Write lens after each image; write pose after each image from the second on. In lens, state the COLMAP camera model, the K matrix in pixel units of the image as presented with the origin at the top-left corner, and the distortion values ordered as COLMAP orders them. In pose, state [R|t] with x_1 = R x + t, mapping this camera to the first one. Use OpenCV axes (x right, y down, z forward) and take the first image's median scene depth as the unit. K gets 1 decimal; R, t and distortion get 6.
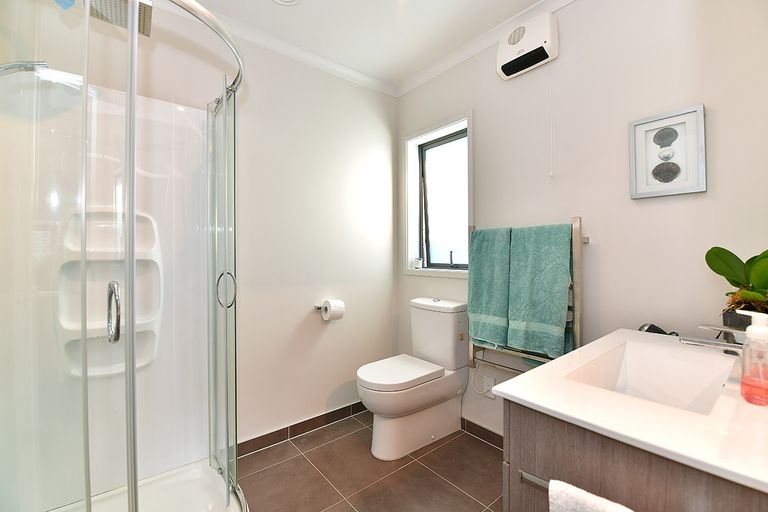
lens RADIAL K [[332.2, 0, 386.2], [0, 332.2, 252.3], [0, 0, 1]] dist [-0.015497, -0.001914]
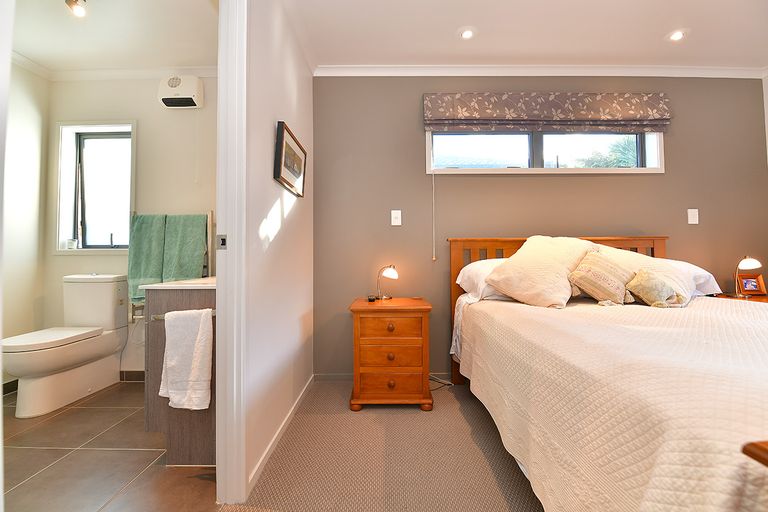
lens RADIAL K [[332.2, 0, 385.5], [0, 332.2, 255.2], [0, 0, 1]] dist [-0.015497, -0.001914]
pose [[0.623619, 0.021140, 0.781443, -0.120730], [-0.001333, 0.999662, -0.025979, 0.122645], [-0.781727, 0.015159, 0.623436, -0.546021]]
